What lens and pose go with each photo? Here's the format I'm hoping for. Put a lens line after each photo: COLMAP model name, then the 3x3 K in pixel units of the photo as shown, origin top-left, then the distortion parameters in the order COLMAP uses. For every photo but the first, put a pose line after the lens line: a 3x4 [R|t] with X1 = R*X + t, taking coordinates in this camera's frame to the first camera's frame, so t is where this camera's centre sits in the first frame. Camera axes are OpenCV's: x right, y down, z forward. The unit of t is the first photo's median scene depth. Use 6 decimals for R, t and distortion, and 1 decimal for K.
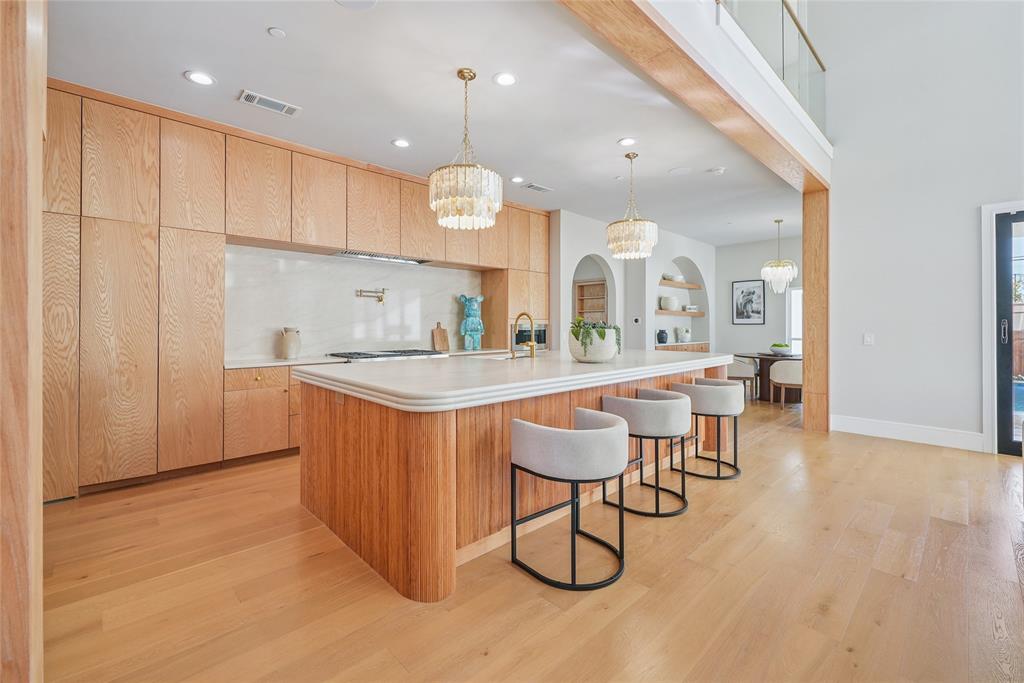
lens RADIAL K [[429.9, 0, 519.2], [0, 429.9, 317.4], [0, 0, 1]] dist [0.000764, -0.000144]
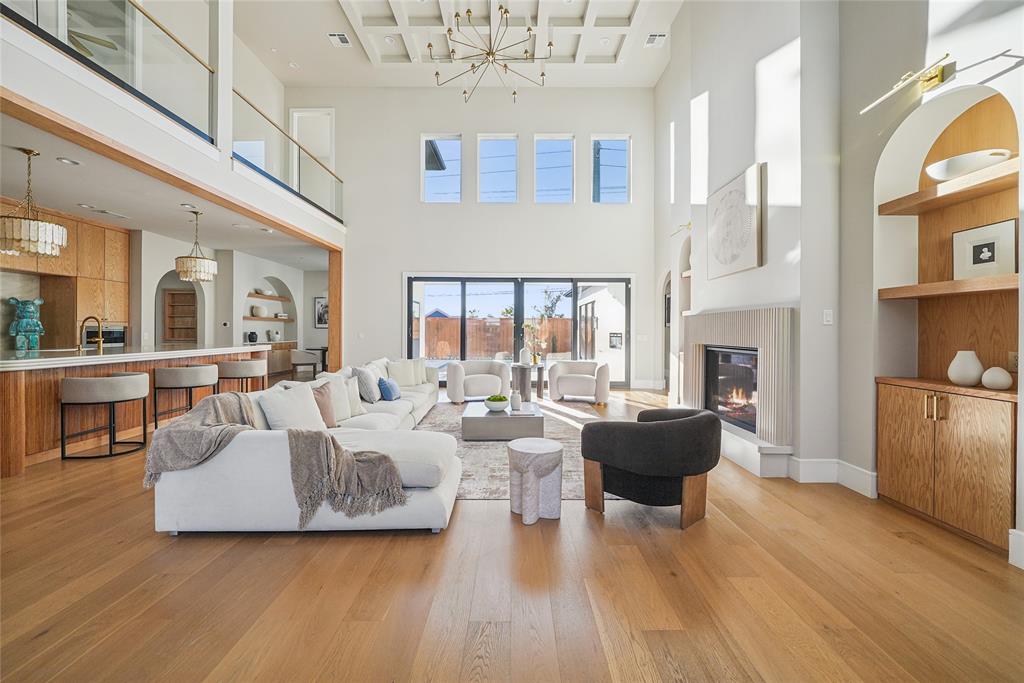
lens RADIAL K [[395.9, 0, 503.6], [0, 395.9, 330.1], [0, 0, 1]] dist [-0.001595, 0.000893]
pose [[0.707281, 0.002114, 0.706930, 0.037456], [-0.014937, 0.999817, 0.011955, -0.002609], [-0.706775, -0.019015, 0.707183, -0.610099]]
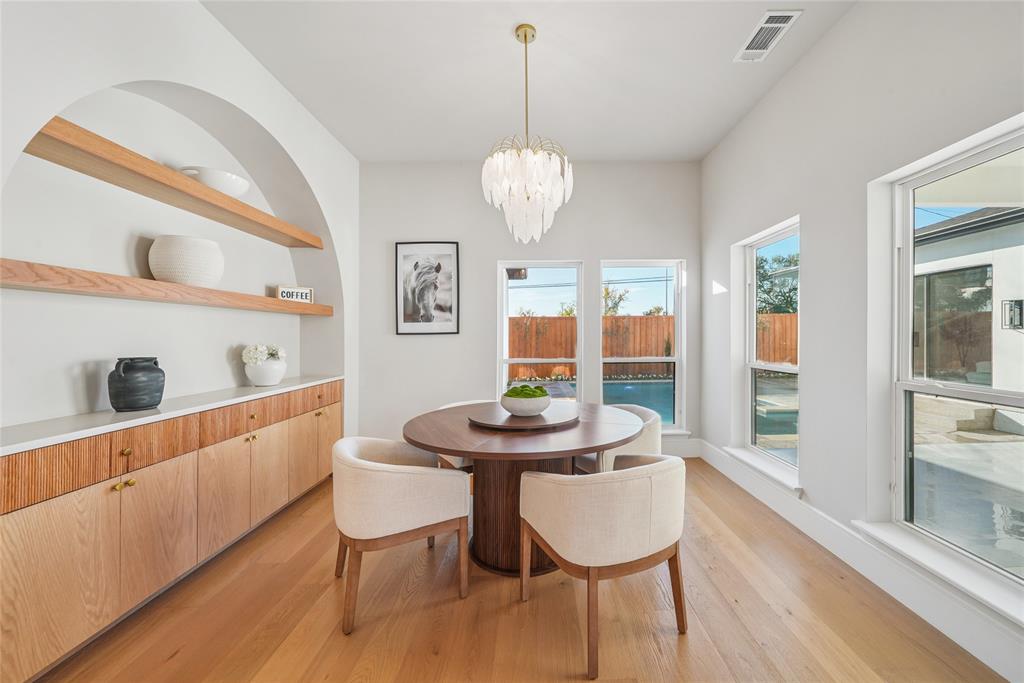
lens RADIAL K [[395.9, 0, 531.9], [0, 395.9, 330.4], [0, 0, 1]] dist [-0.001595, 0.000893]
pose [[0.700529, 0.002300, 0.713620, 0.529163], [-0.002508, 0.999997, -0.000762, 0.020793], [-0.713619, -0.001256, 0.700532, 1.073623]]
